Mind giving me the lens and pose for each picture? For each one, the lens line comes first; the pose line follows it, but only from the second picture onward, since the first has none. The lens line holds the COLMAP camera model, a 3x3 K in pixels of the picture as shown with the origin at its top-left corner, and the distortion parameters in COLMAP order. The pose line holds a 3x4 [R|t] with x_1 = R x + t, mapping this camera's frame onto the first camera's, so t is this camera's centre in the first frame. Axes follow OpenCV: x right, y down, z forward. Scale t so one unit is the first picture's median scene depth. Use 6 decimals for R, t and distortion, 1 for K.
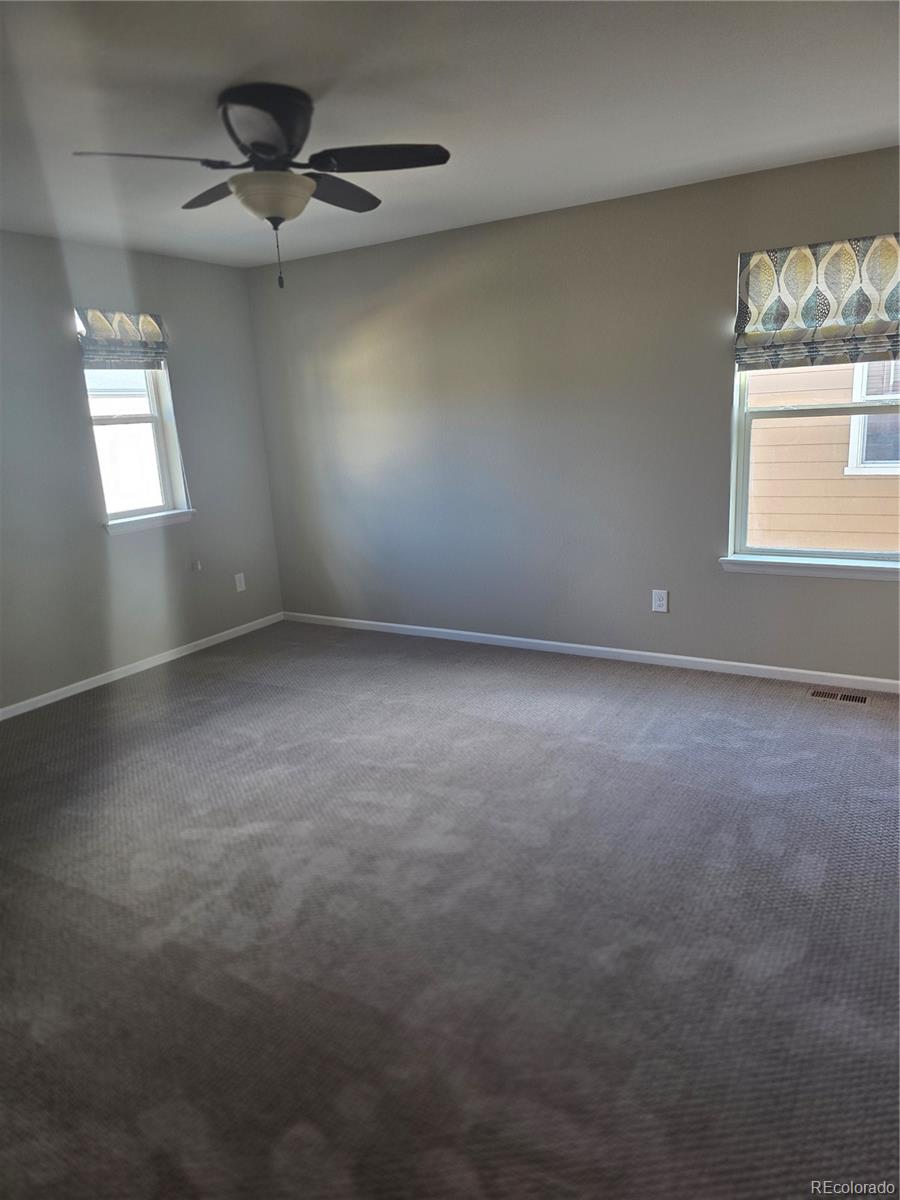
lens RADIAL K [[804.4, 0, 450.0], [0, 804.4, 600.0], [0, 0, 1]] dist [0.056240, -0.061004]
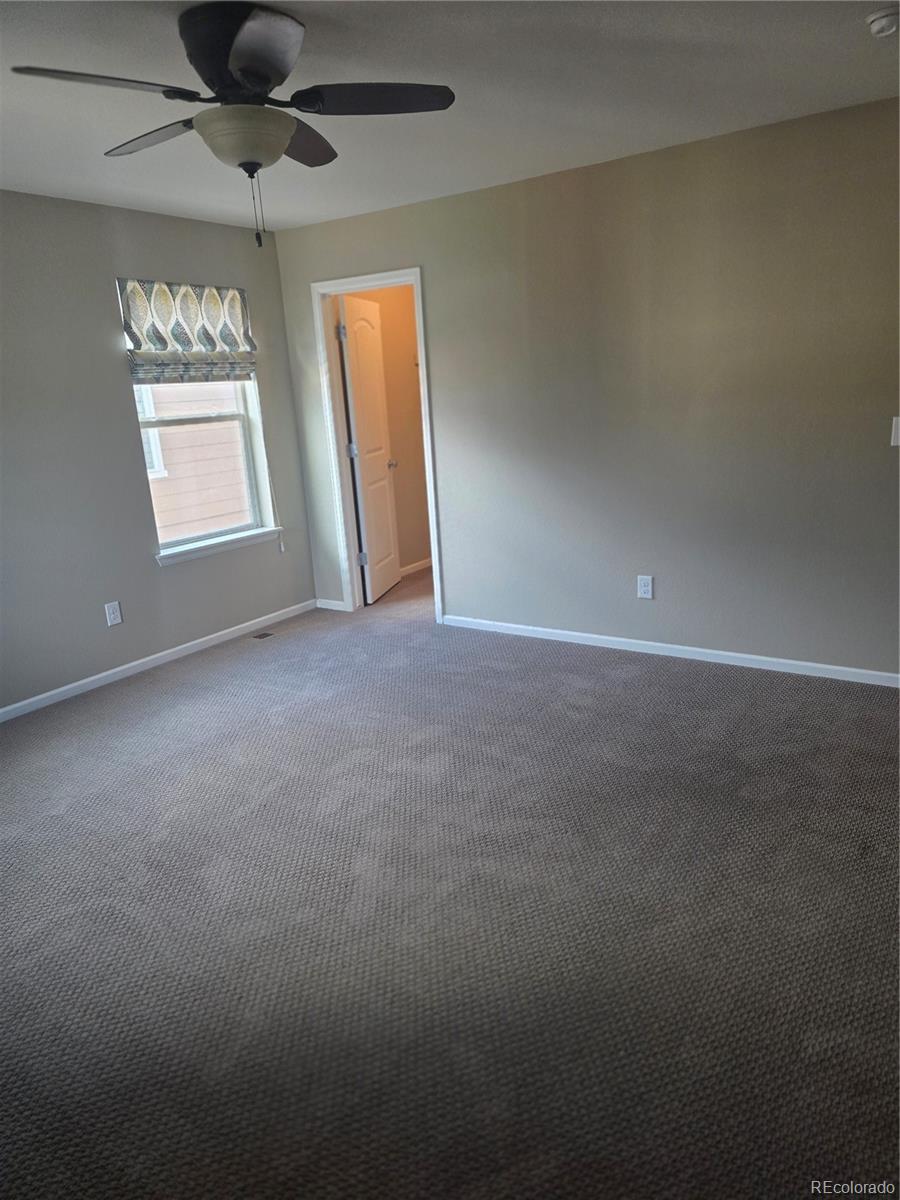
lens RADIAL K [[804.4, 0, 450.0], [0, 804.4, 600.0], [0, 0, 1]] dist [0.056240, -0.061004]
pose [[0.056905, -0.210821, 0.975867, -0.828642], [0.287226, 0.939584, 0.186234, -0.098785], [-0.956171, 0.269697, 0.114020, 0.597986]]
